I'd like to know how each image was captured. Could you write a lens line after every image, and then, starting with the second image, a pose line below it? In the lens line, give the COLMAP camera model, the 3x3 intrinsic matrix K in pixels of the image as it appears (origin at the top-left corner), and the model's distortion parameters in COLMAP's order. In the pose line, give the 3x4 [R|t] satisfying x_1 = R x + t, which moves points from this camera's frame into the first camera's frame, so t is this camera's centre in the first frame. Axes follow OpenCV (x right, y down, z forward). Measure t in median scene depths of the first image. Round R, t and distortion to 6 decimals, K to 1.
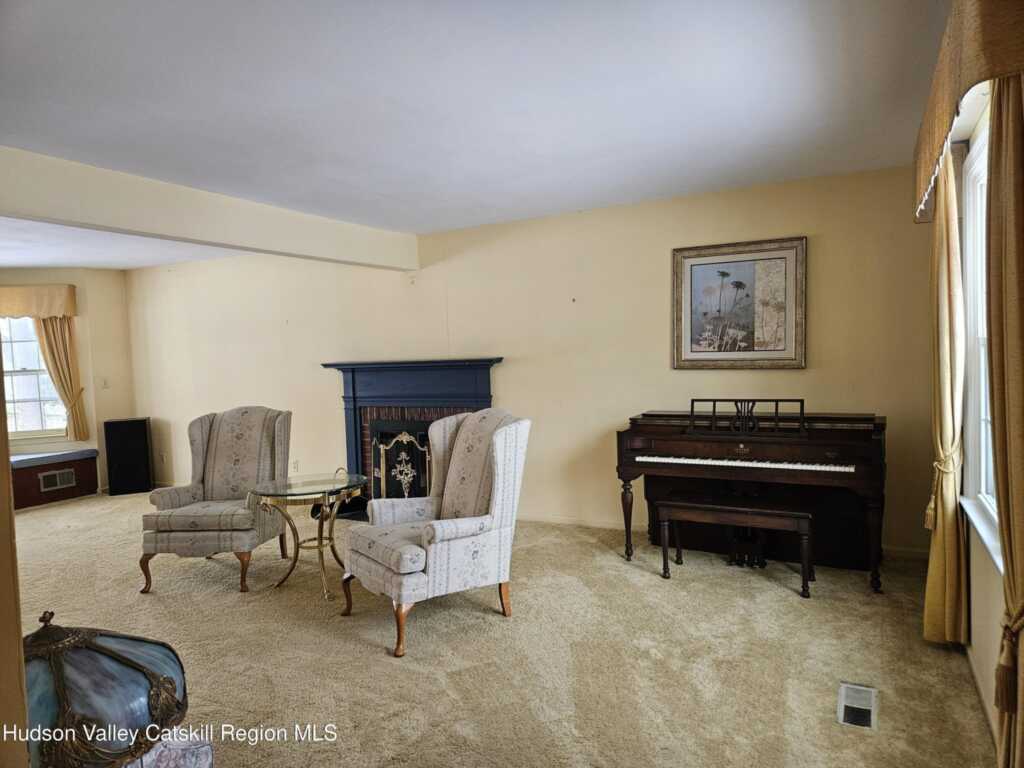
lens RADIAL K [[685.0, 0, 508.5], [0, 685.0, 387.4], [0, 0, 1]] dist [0.080164, -0.066690]
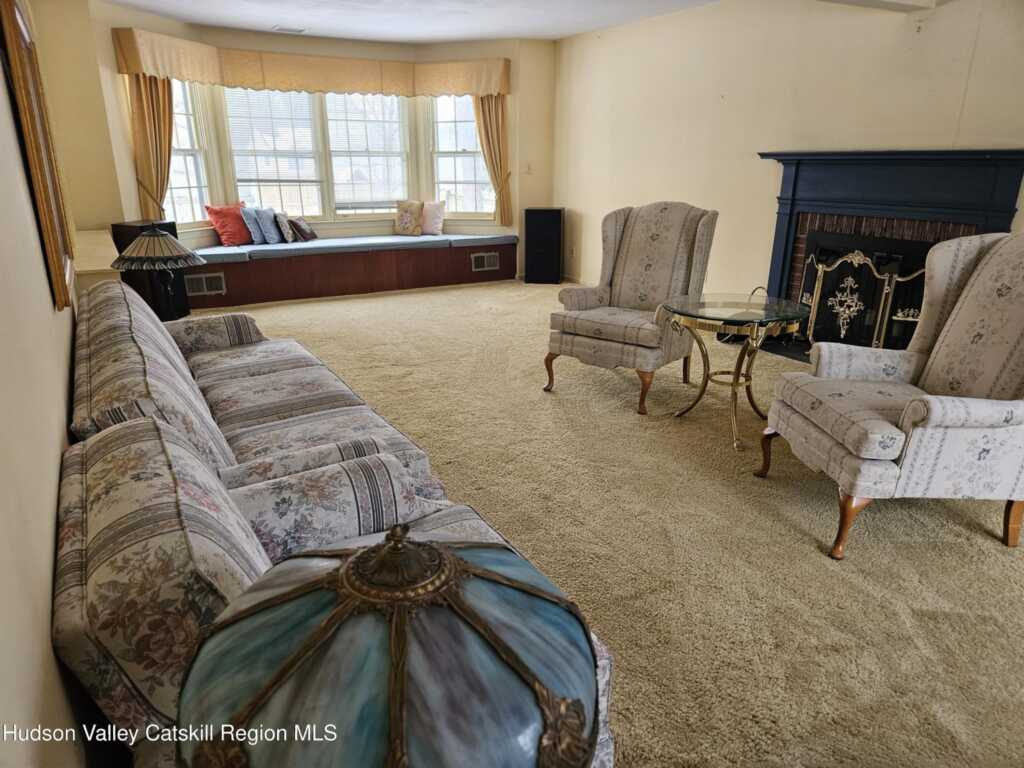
lens RADIAL K [[685.0, 0, 508.5], [0, 685.0, 387.4], [0, 0, 1]] dist [0.080164, -0.066690]
pose [[0.848402, 0.203435, -0.488700, -0.096624], [-0.061143, 0.954686, 0.291267, 0.011515], [0.525809, -0.217231, 0.822396, 0.179585]]
